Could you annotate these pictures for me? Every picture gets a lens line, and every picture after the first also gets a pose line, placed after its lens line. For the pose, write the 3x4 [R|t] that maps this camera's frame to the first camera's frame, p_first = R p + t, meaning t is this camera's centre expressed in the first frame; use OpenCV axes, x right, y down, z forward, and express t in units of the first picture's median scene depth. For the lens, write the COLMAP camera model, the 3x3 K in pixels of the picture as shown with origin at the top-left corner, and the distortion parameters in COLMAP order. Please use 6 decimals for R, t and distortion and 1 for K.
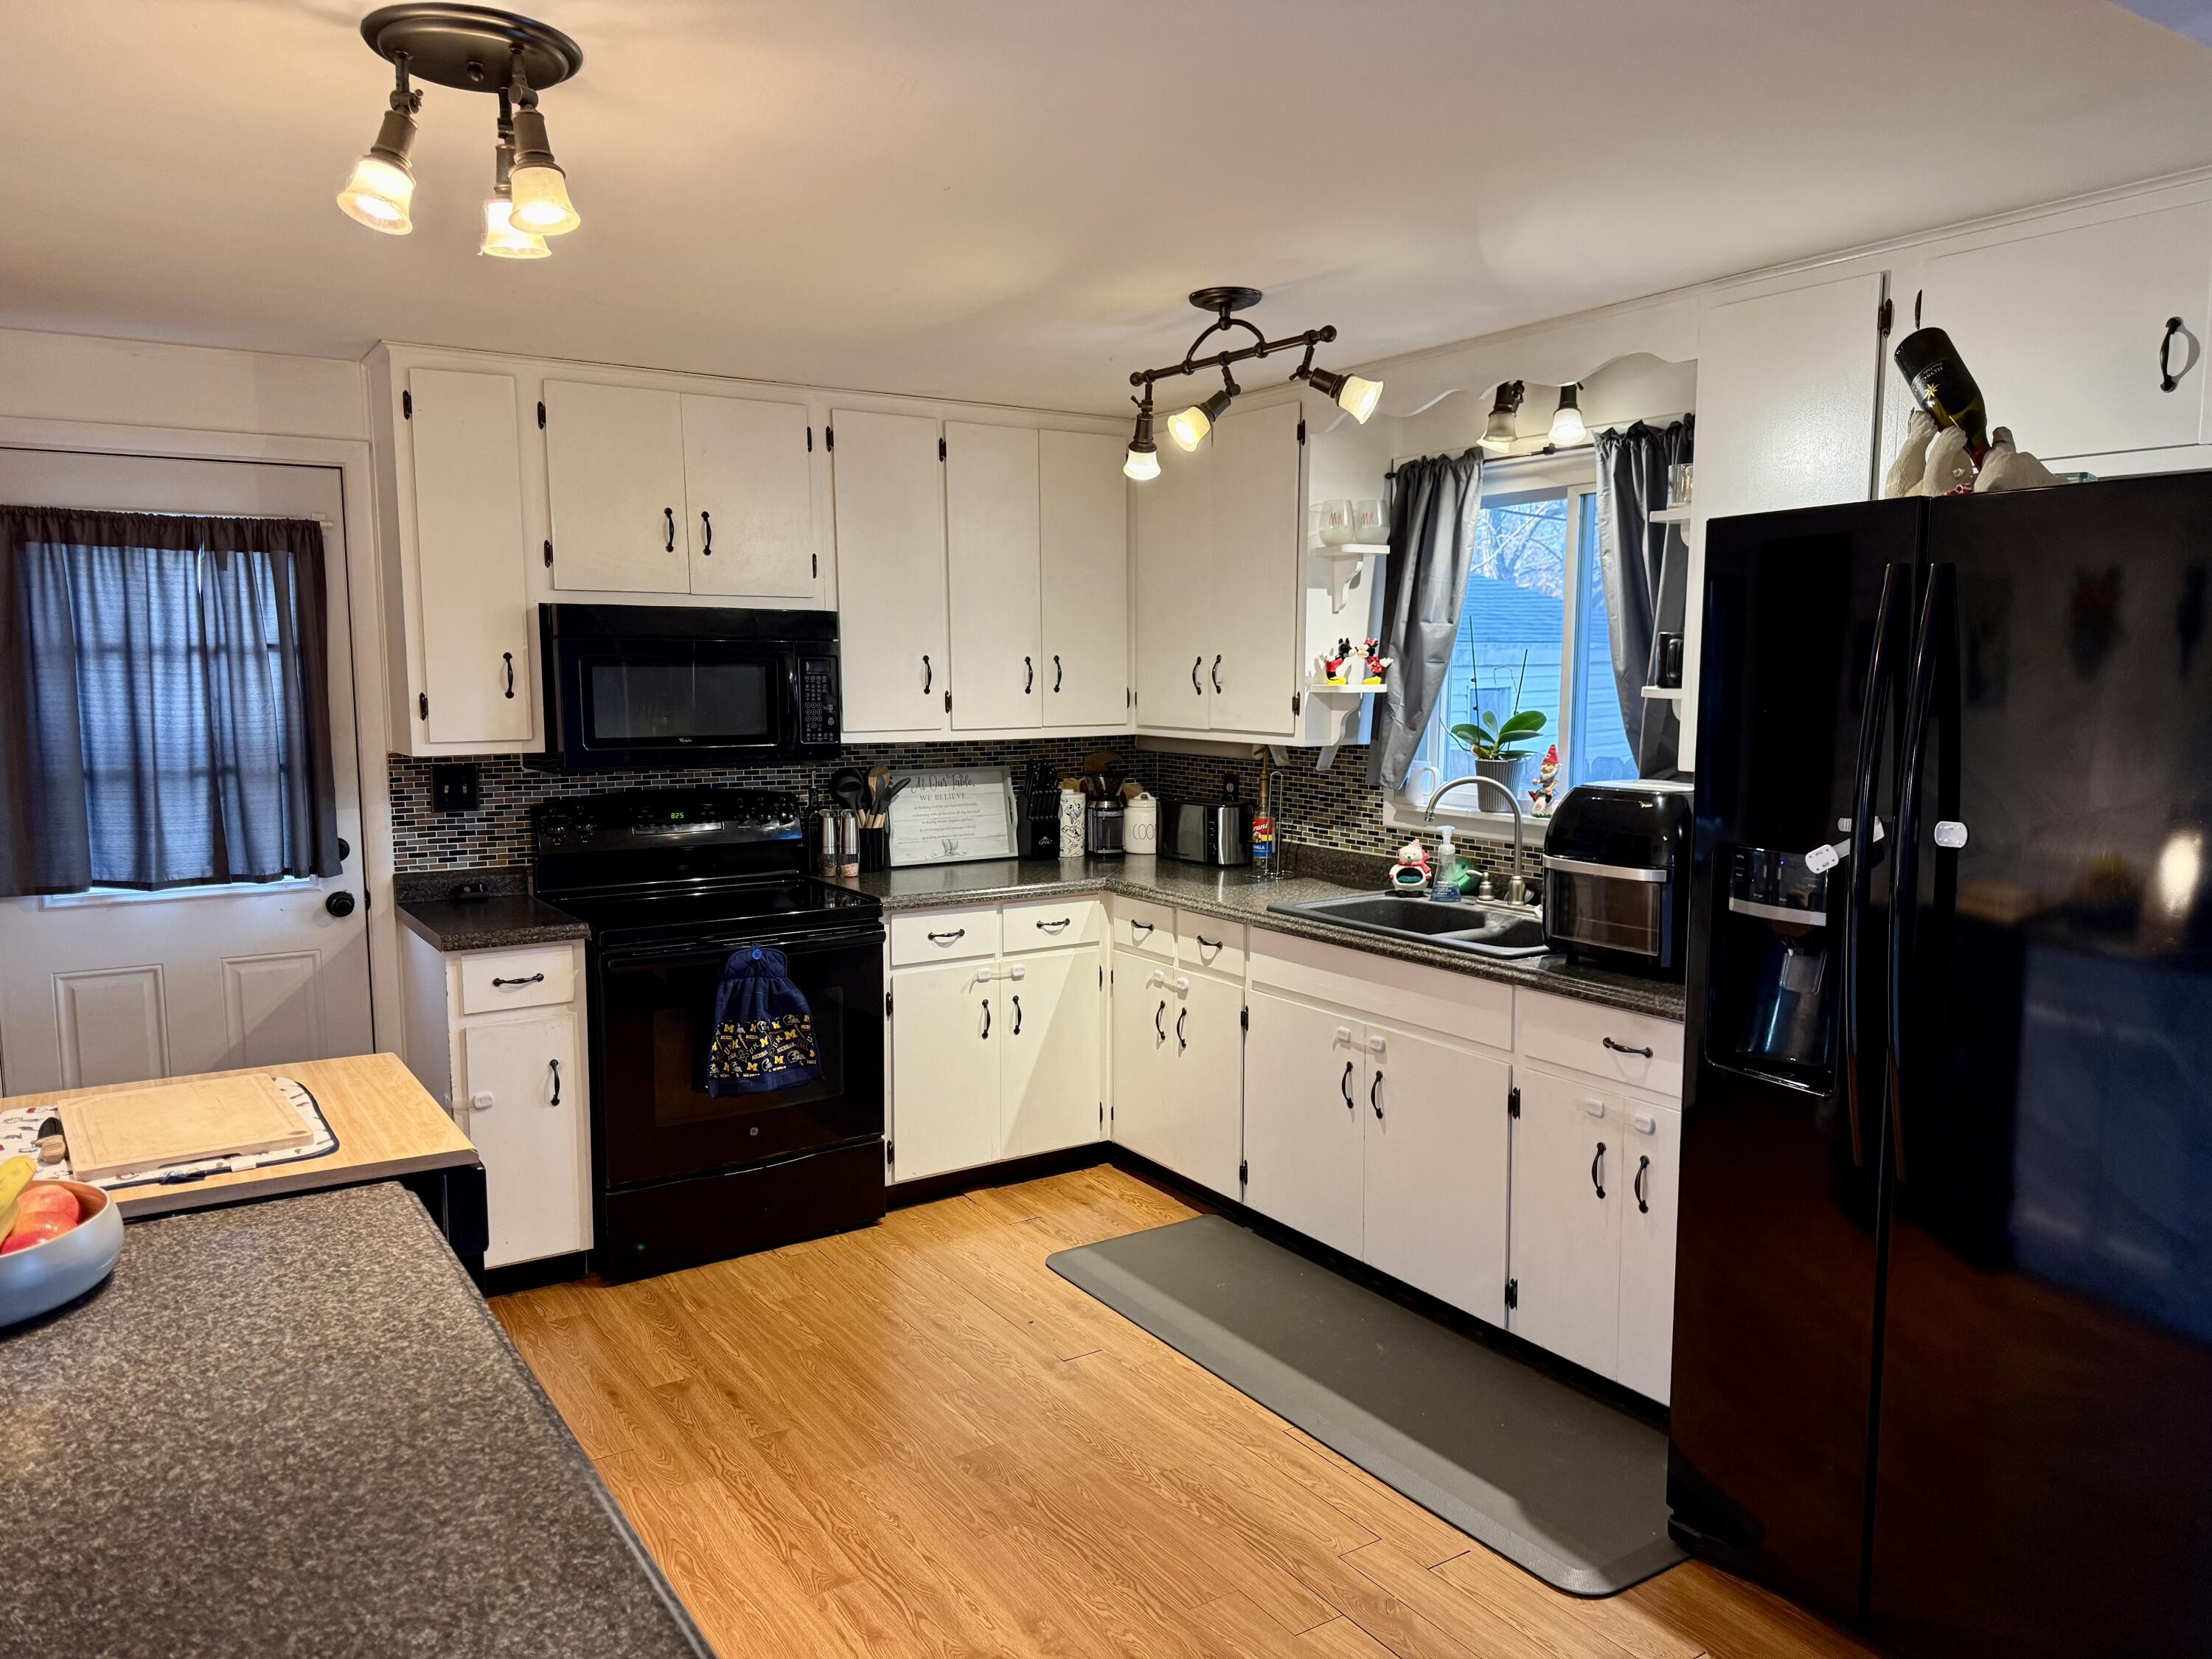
lens RADIAL K [[1548.2, 0, 1096.3], [0, 1548.2, 836.3], [0, 0, 1]] dist [0.086883, -0.126377]
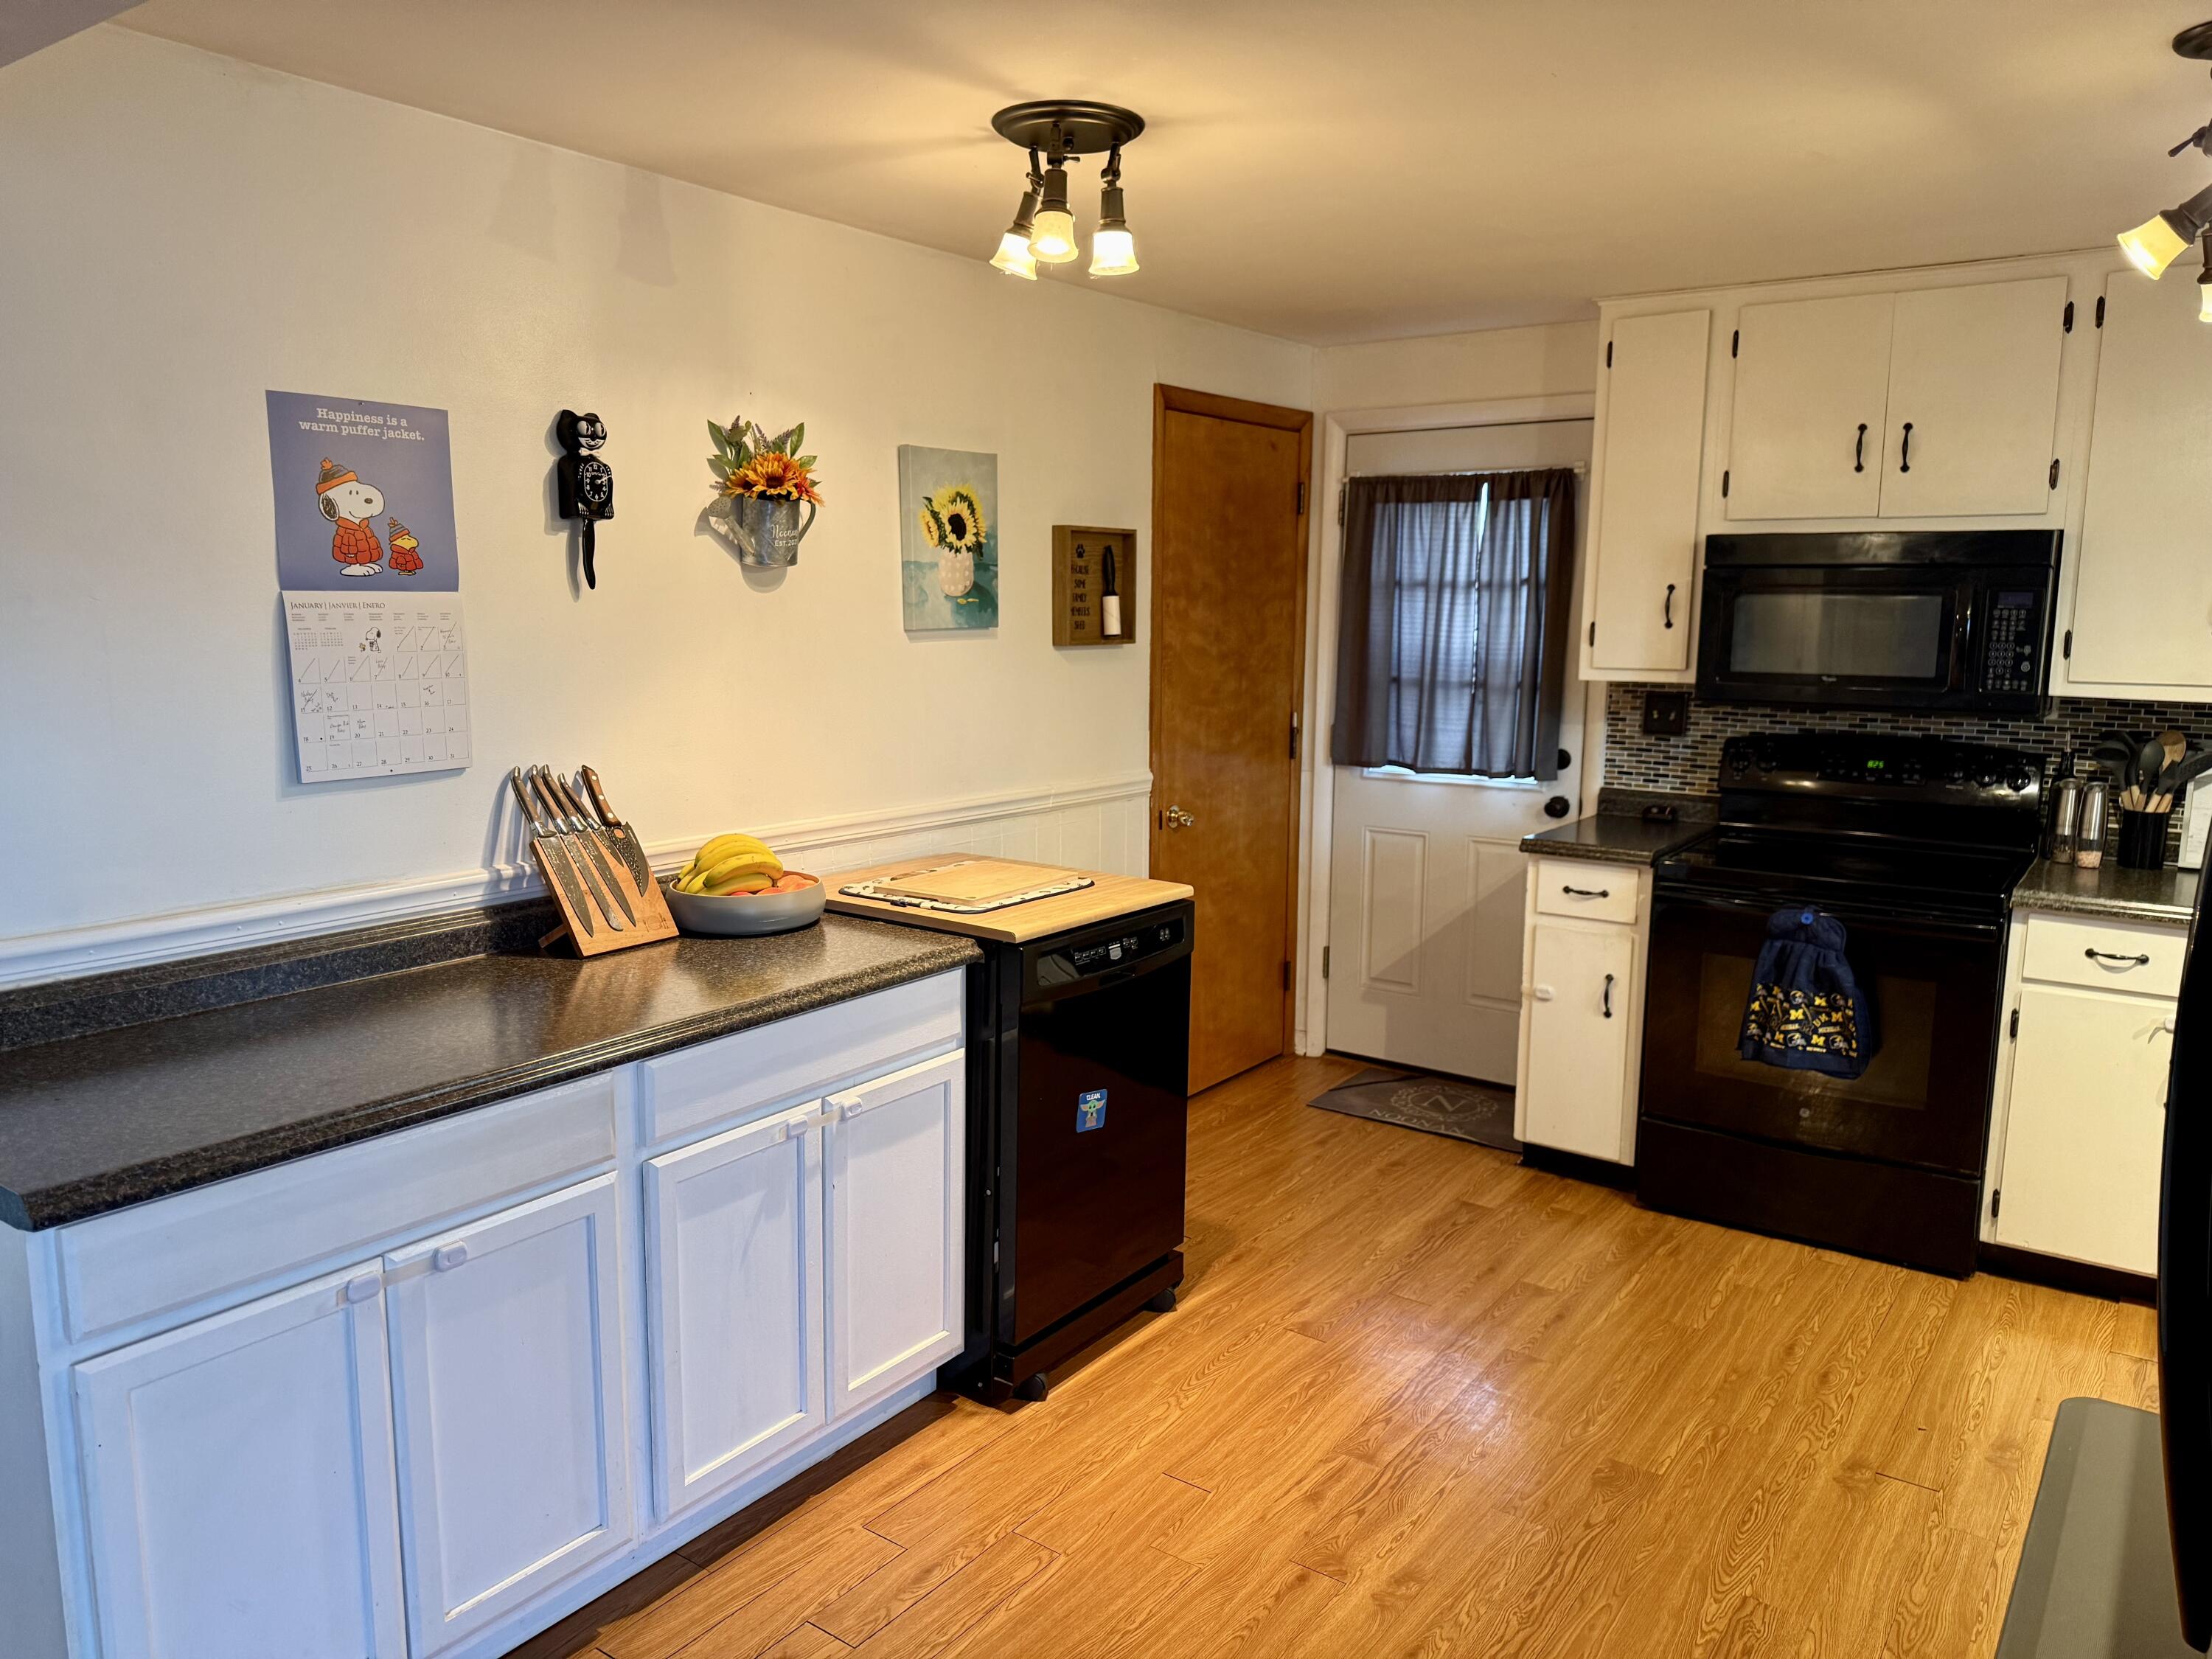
lens RADIAL K [[1552.8, 0, 1109.0], [0, 1552.8, 838.6], [0, 0, 1]] dist [0.103032, -0.176903]
pose [[0.363869, 0.147727, -0.919661, 0.466071], [-0.111783, 0.987133, 0.114338, -0.028802], [0.924718, 0.061198, 0.375700, 0.276614]]
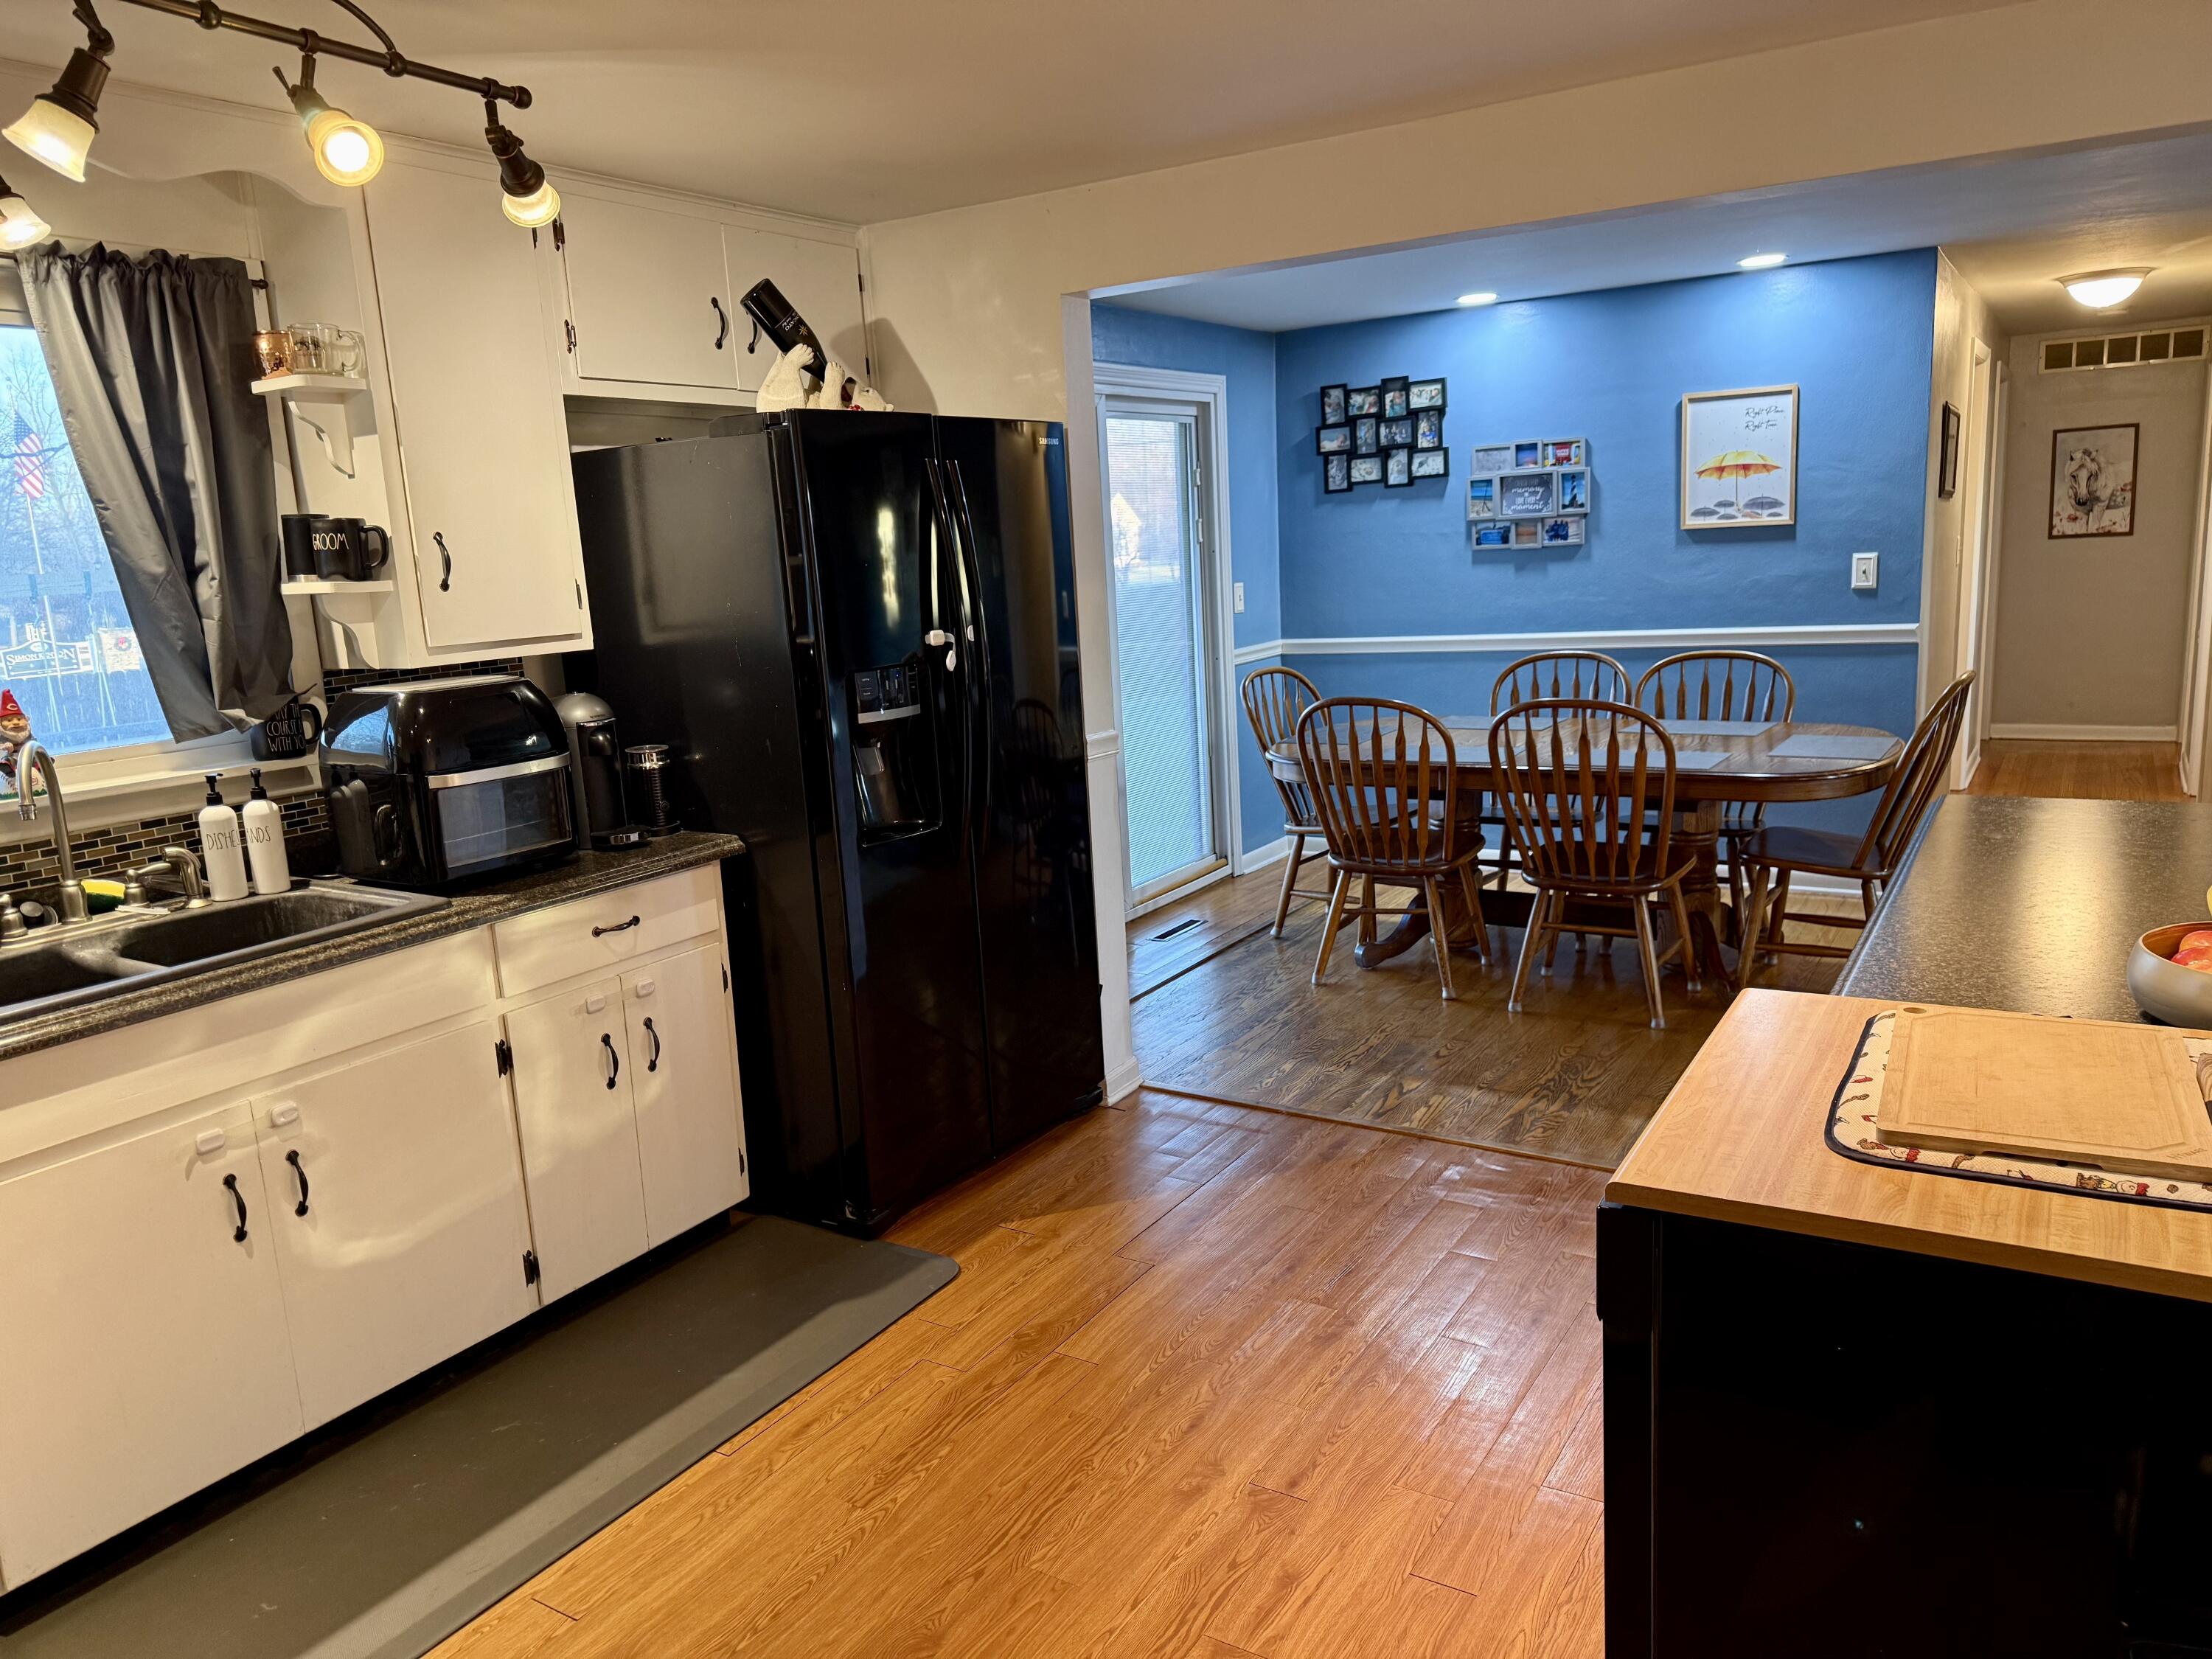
lens RADIAL K [[1548.2, 0, 1096.3], [0, 1548.2, 836.3], [0, 0, 1]] dist [0.086883, -0.126377]
pose [[-0.423878, -0.154829, 0.892387, -0.530915], [0.149480, 0.959810, 0.237529, -0.088644], [-0.893299, 0.234078, -0.383699, 0.853688]]
